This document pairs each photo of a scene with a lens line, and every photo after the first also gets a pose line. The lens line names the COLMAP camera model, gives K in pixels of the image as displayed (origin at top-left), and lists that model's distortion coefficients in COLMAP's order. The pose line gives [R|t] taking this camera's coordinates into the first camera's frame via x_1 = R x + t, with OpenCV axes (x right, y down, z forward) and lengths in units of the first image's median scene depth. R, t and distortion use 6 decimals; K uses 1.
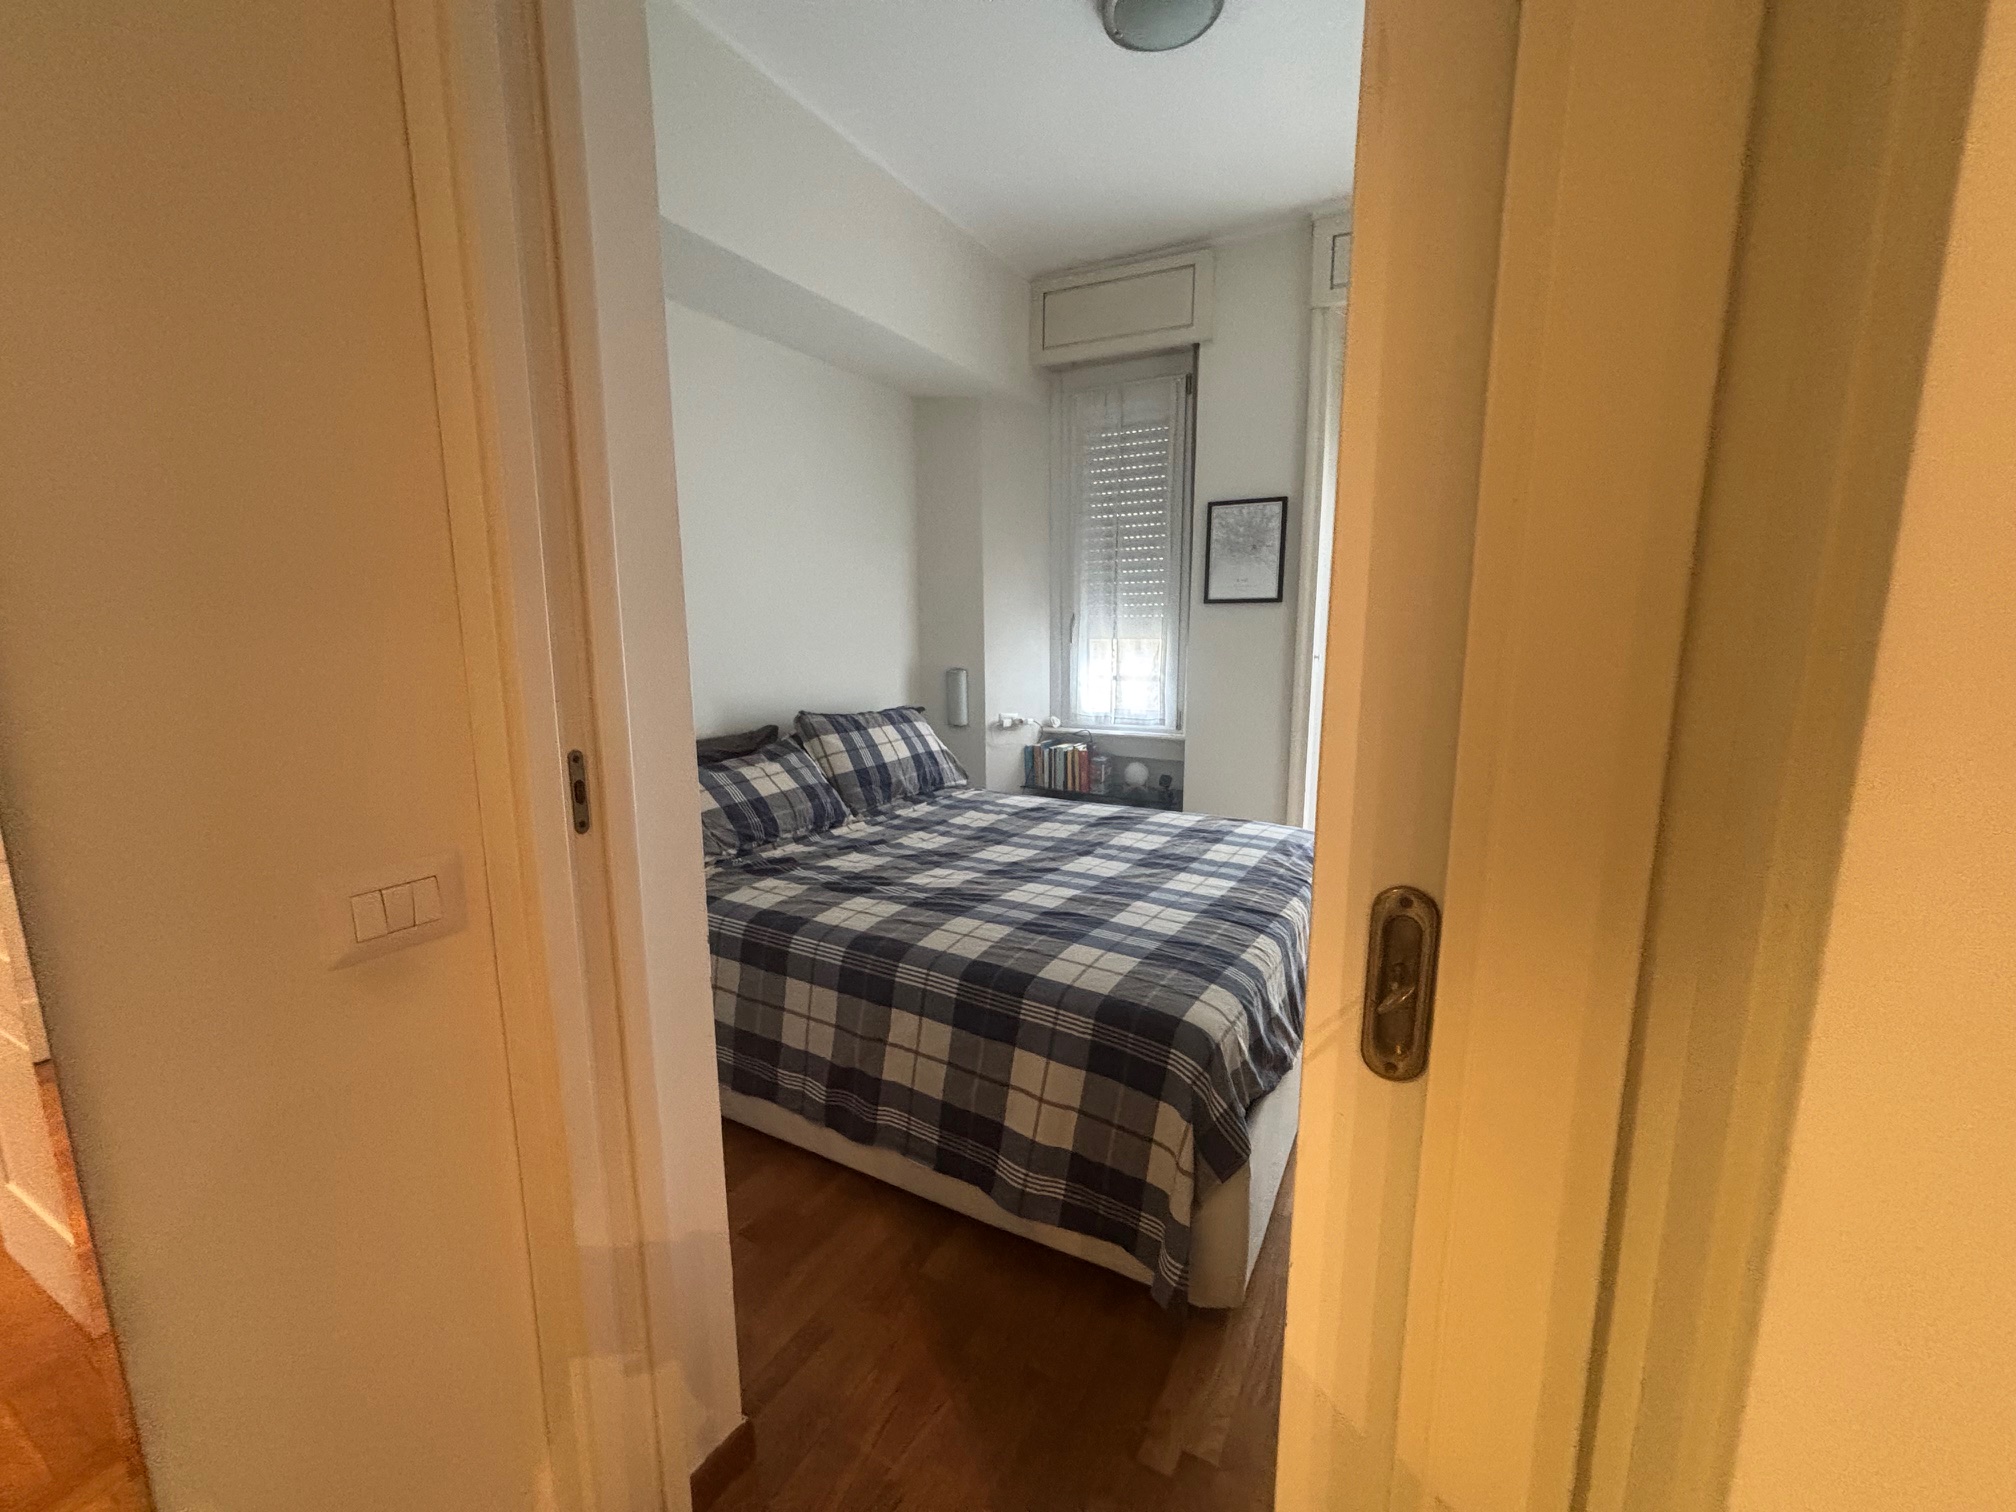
lens RADIAL K [[810.2, 0, 1002.8], [0, 810.2, 759.0], [0, 0, 1]] dist [-0.000345, -0.000584]
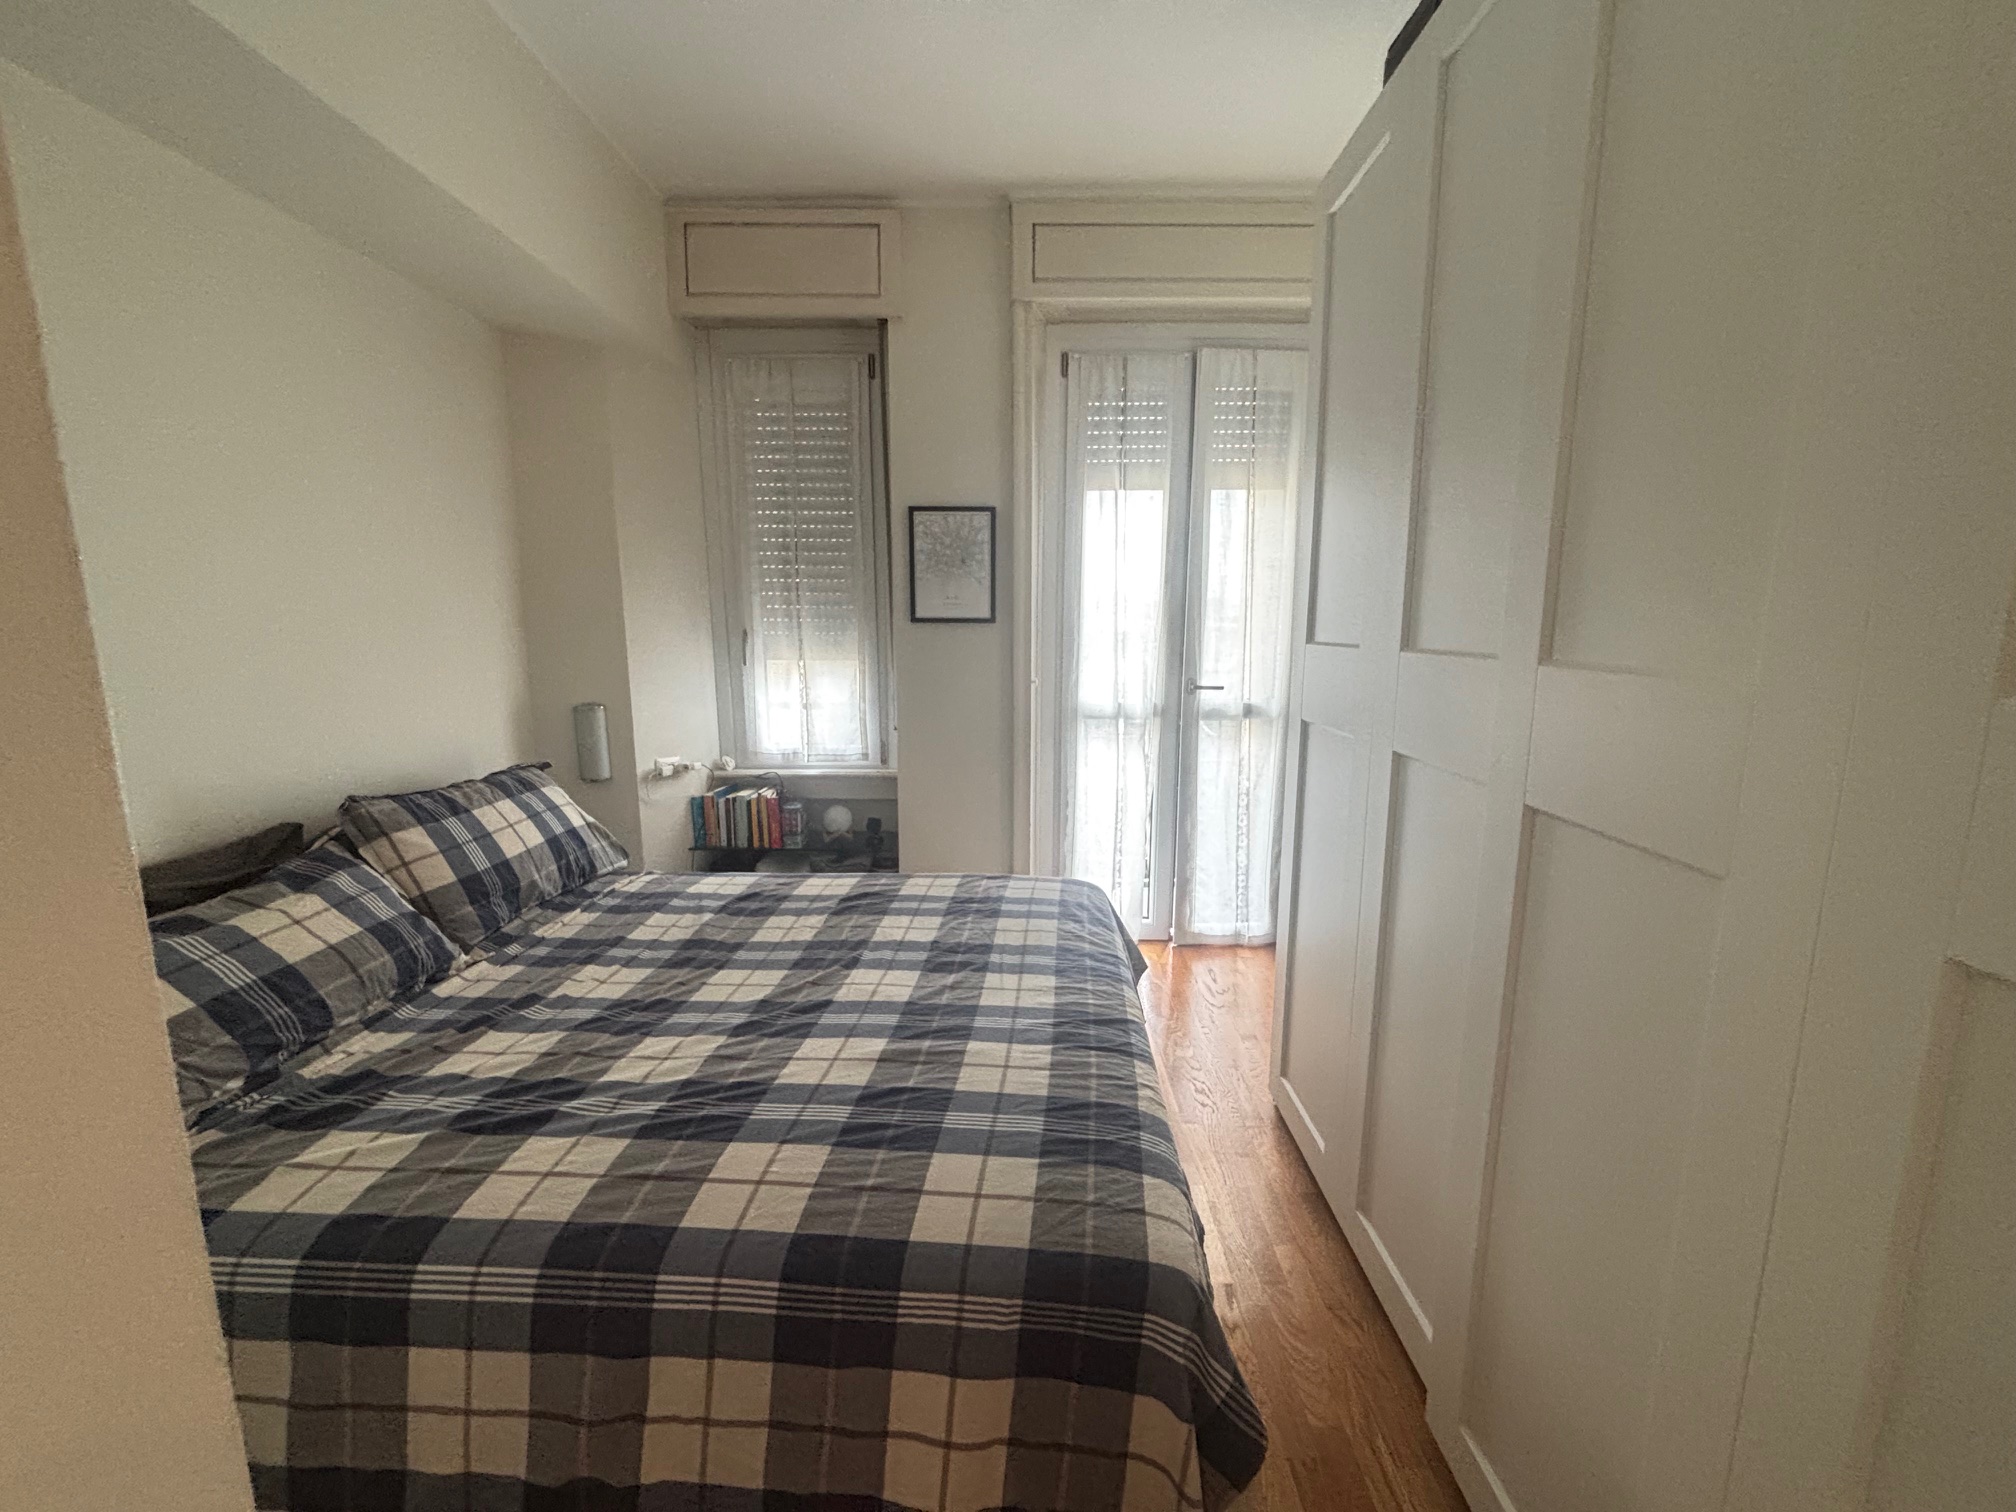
lens RADIAL K [[810.2, 0, 1000.4], [0, 810.2, 758.4], [0, 0, 1]] dist [-0.000345, -0.000584]
pose [[0.885547, -0.069448, 0.459329, -0.104214], [0.069303, 0.997447, 0.017199, -0.074514], [-0.459351, 0.016602, 0.888100, 0.255515]]
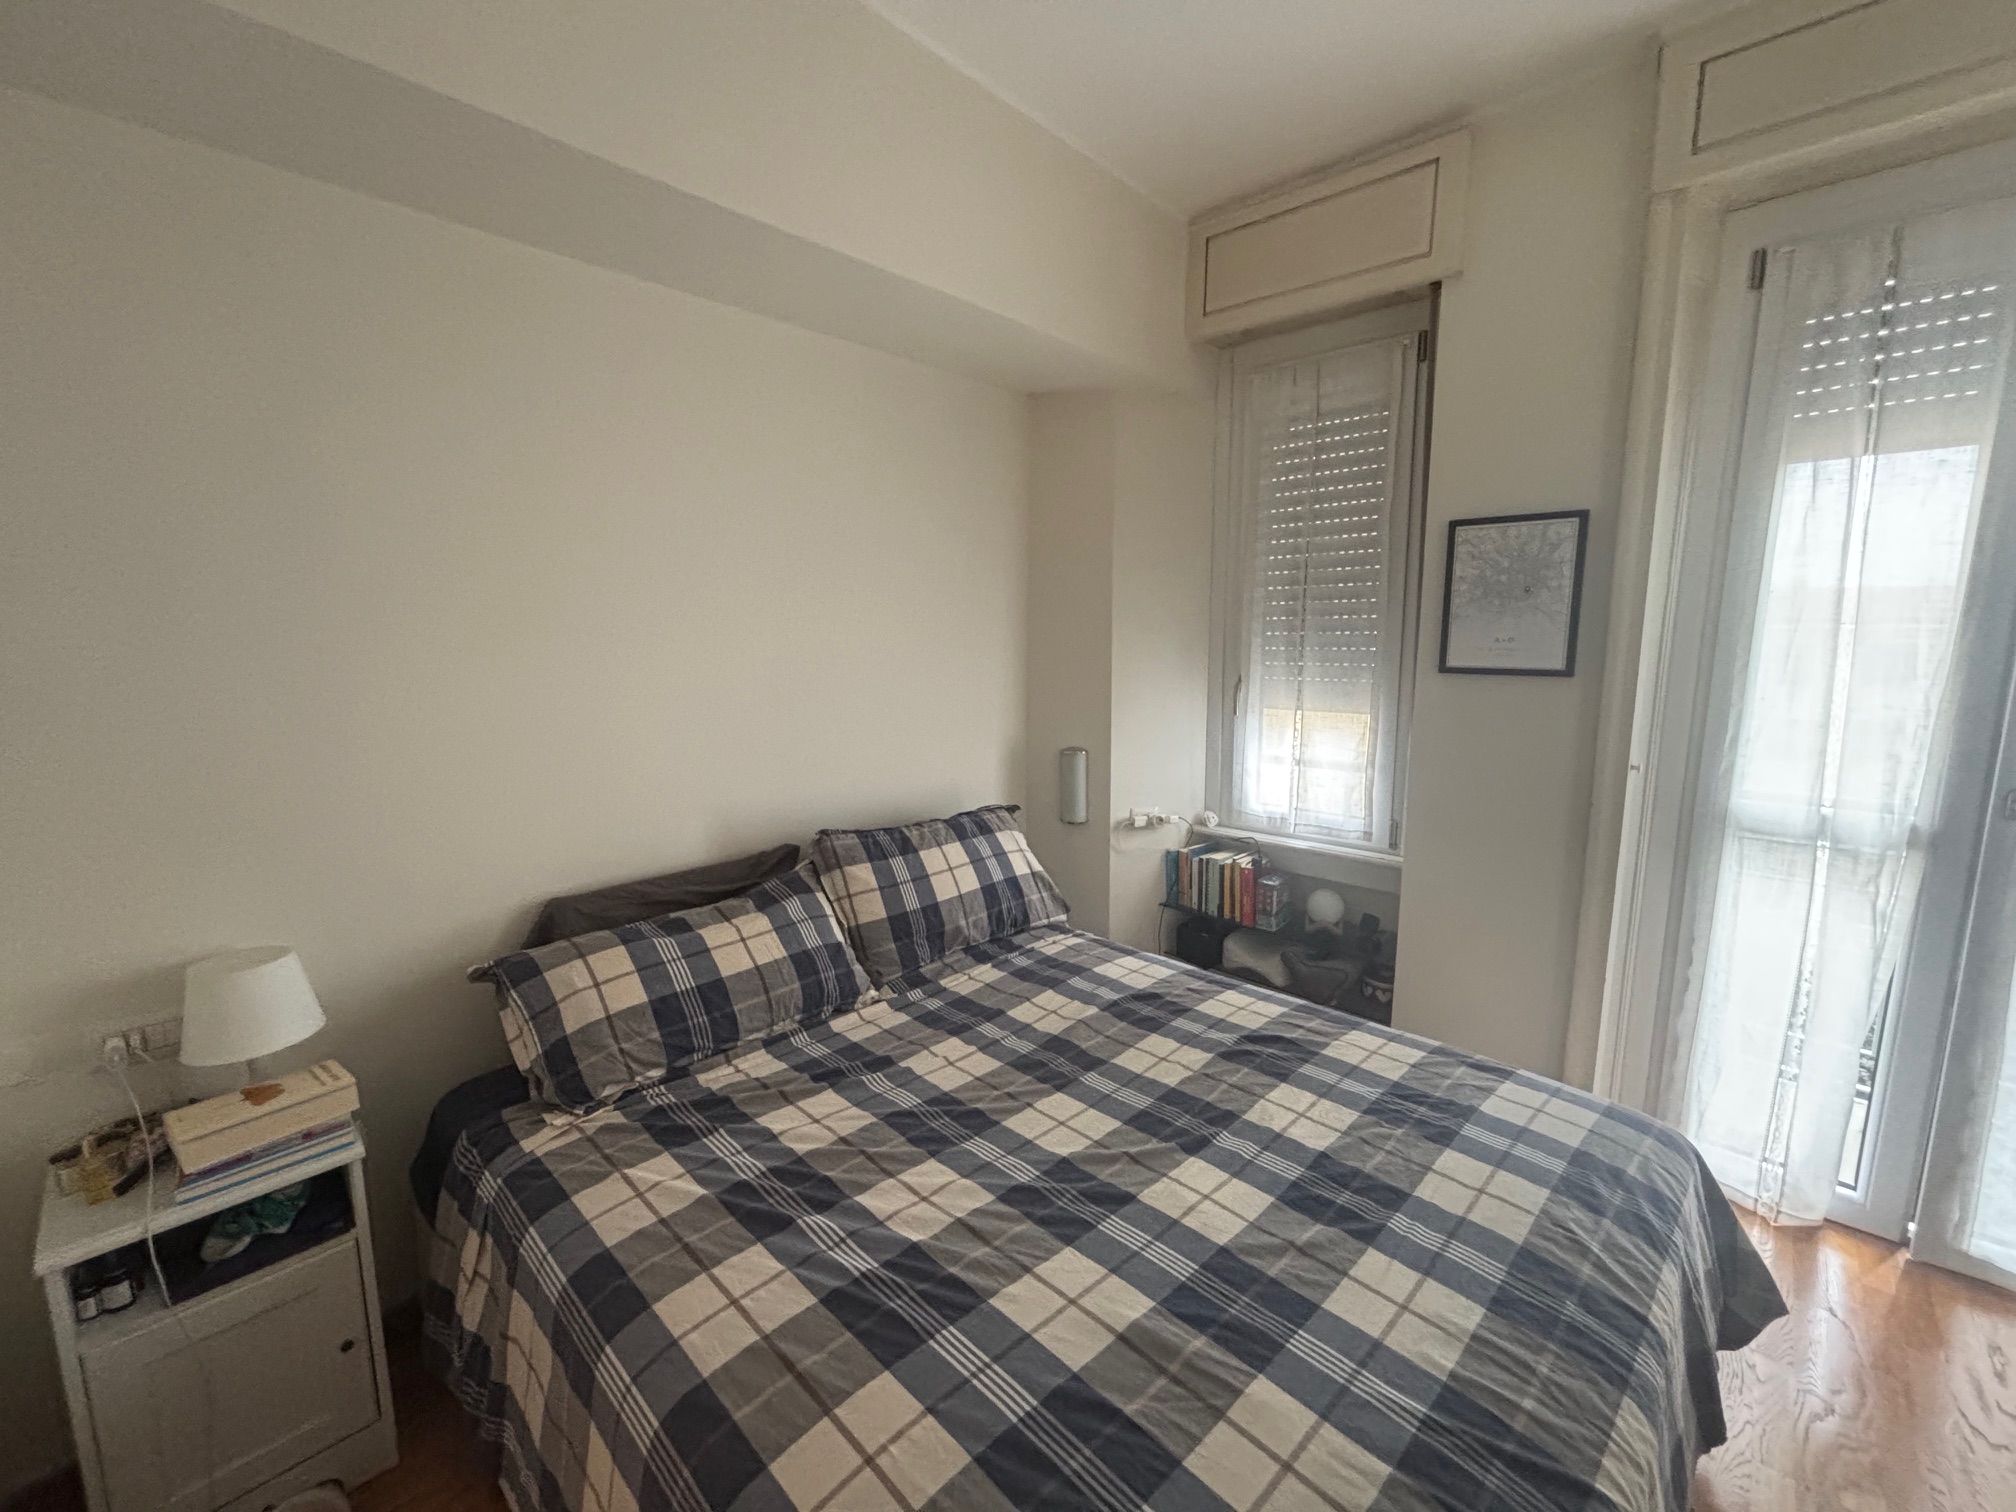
lens RADIAL K [[810.2, 0, 1005.8], [0, 810.2, 753.1], [0, 0, 1]] dist [-0.000345, -0.000584]
pose [[0.969973, 0.036387, -0.240477, 0.095941], [-0.039981, 0.999150, -0.010081, -0.147402], [0.239906, 0.019393, 0.970602, 0.385044]]
